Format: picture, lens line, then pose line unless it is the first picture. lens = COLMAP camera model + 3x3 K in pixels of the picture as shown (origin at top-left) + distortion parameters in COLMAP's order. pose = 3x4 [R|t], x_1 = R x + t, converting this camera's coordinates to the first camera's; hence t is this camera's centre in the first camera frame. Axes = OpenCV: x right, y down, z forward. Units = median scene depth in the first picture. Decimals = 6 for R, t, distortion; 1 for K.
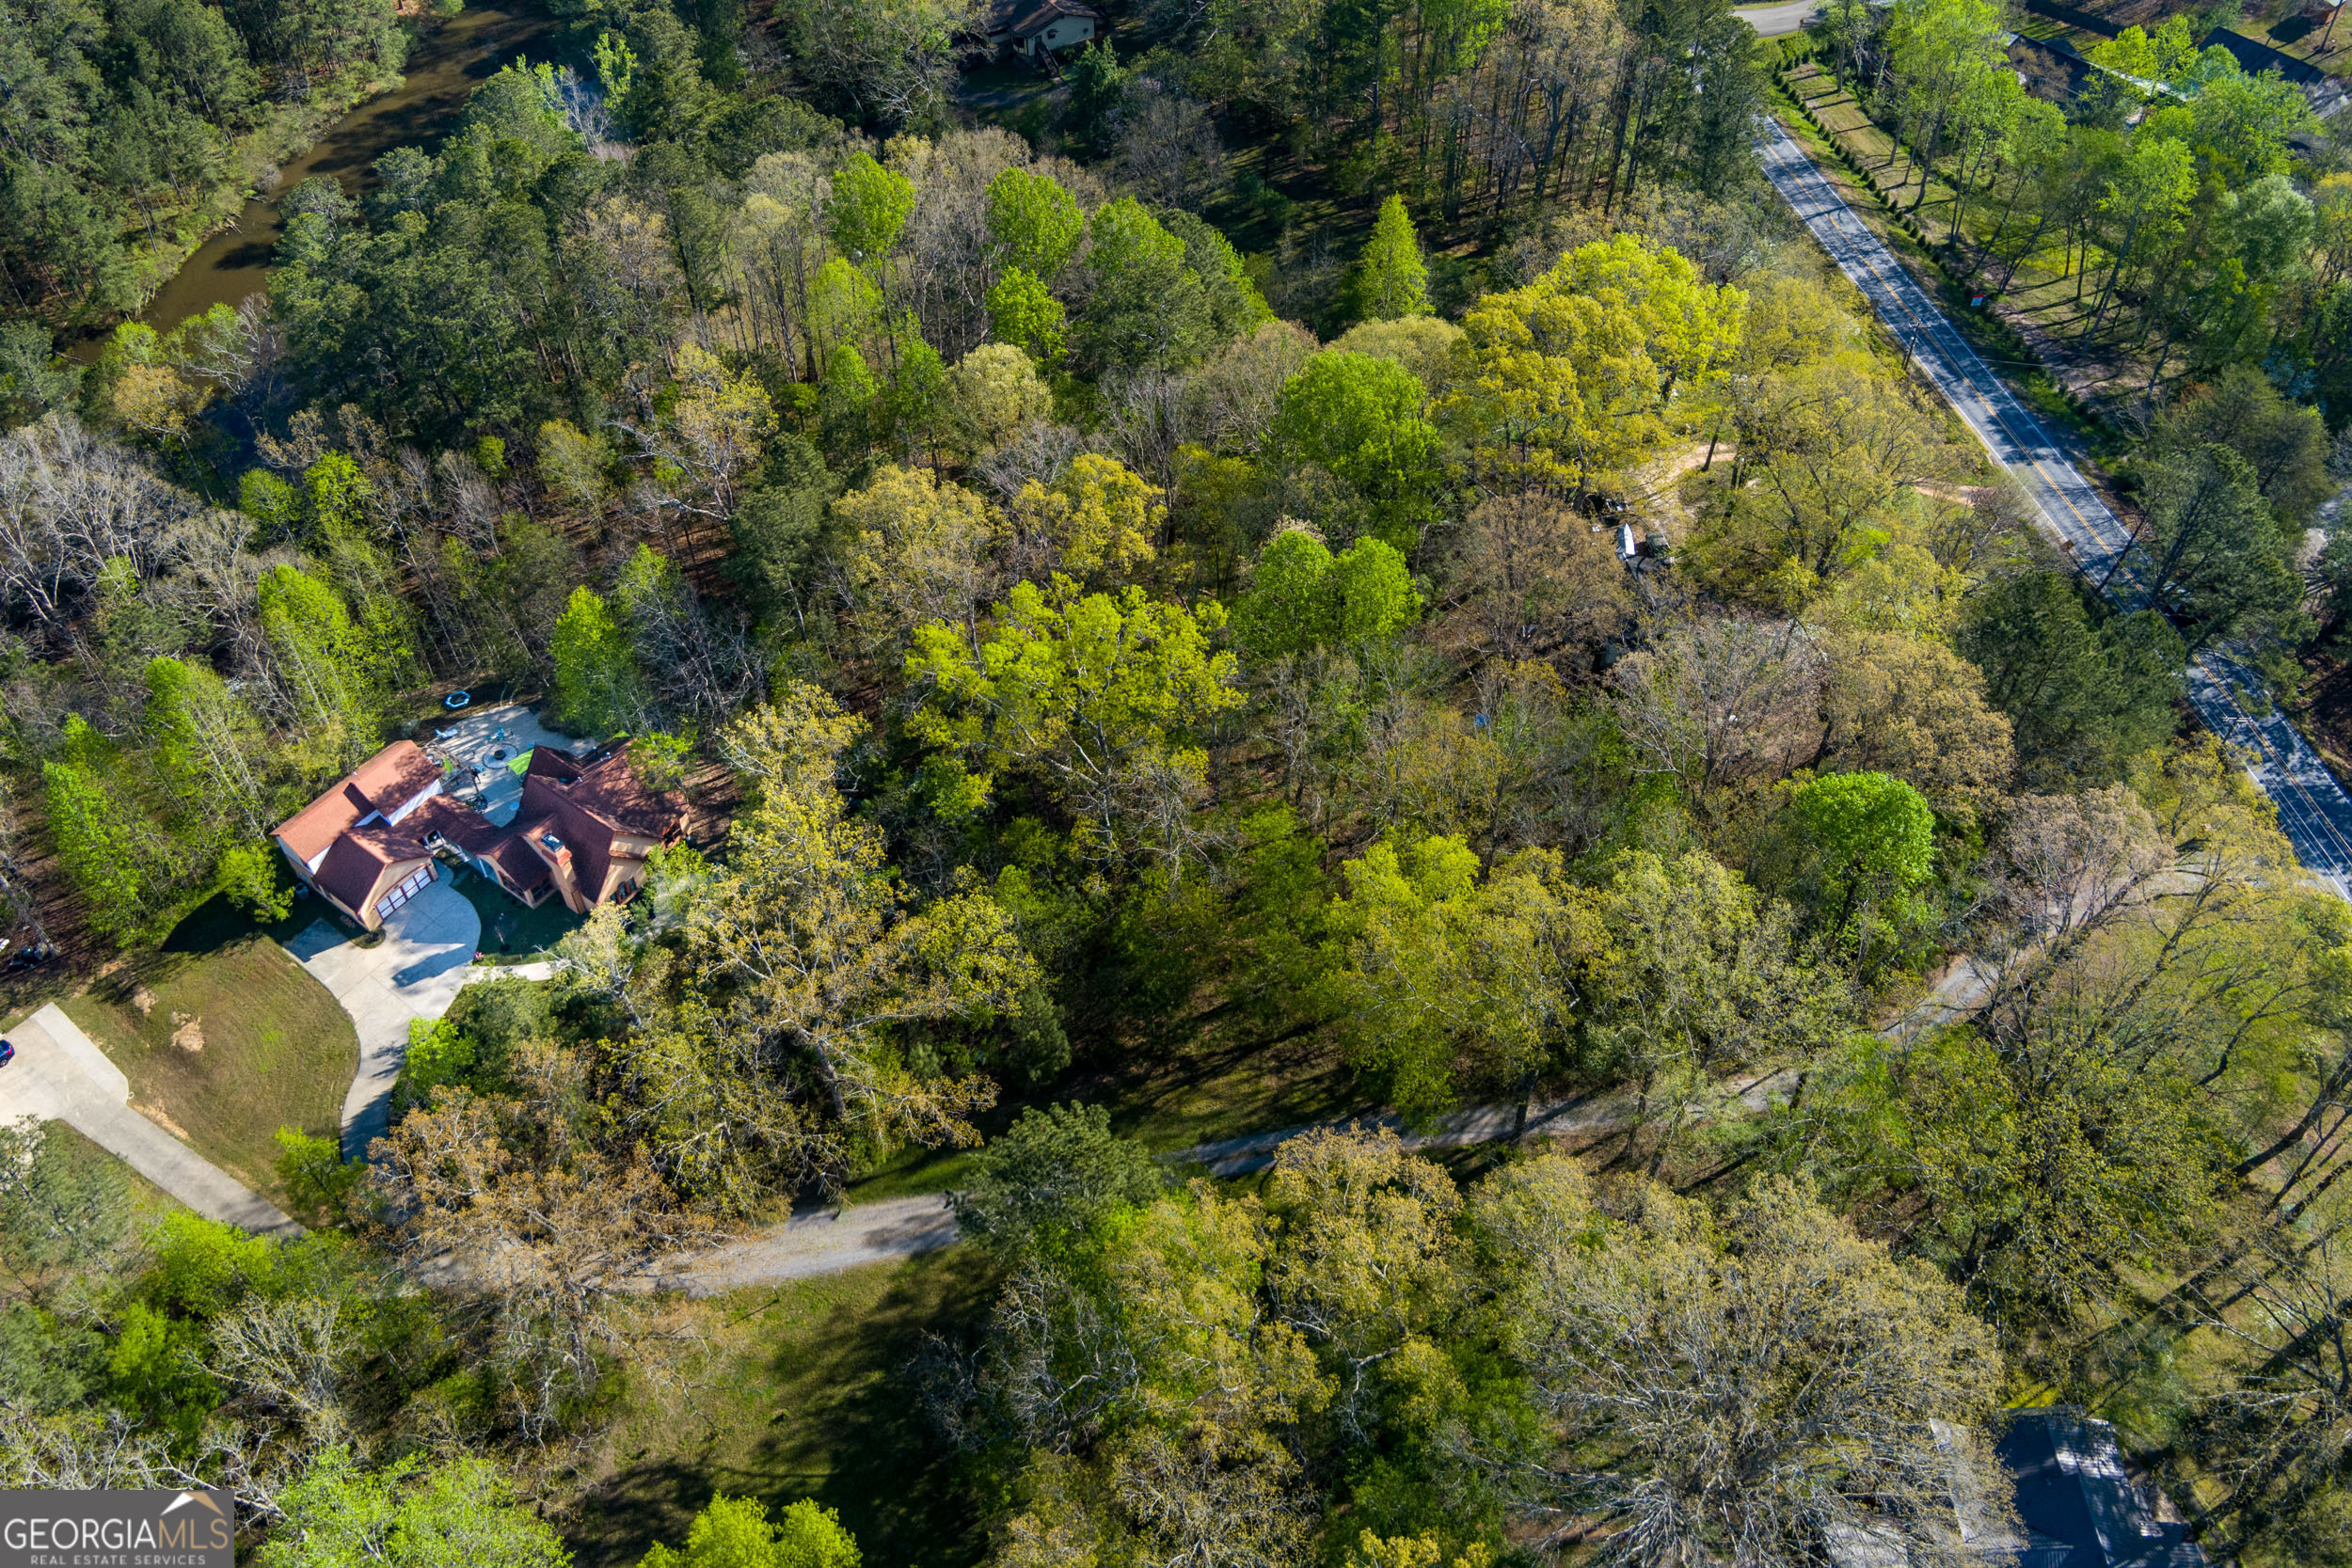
lens RADIAL K [[1841.5, 0, 1169.3], [0, 1841.5, 742.3], [0, 0, 1]] dist [-0.071026, 0.001951]
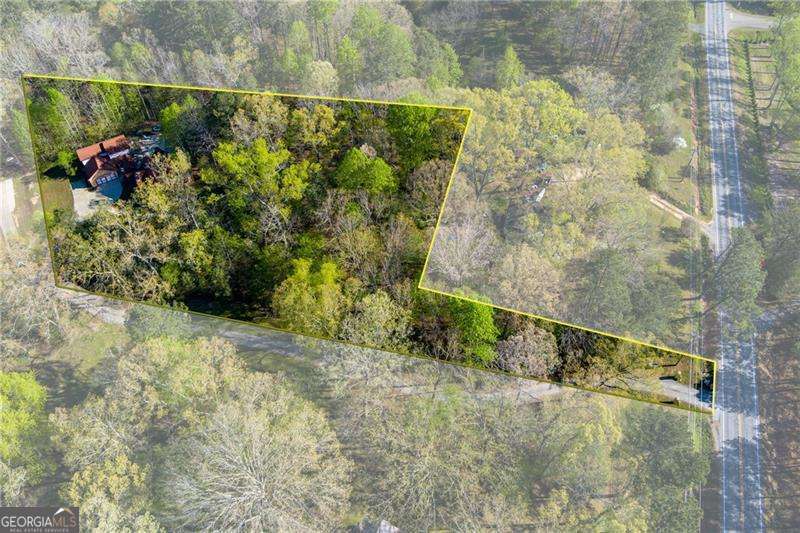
lens RADIAL K [[626.4, 0, 397.7], [0, 626.4, 252.3], [0, 0, 1]] dist [-0.071026, 0.001951]
pose [[0.907340, 0.333267, -0.256255, 0.389025], [-0.310371, 0.942178, 0.126378, -0.097349], [0.283556, -0.035134, 0.958312, 0.078300]]
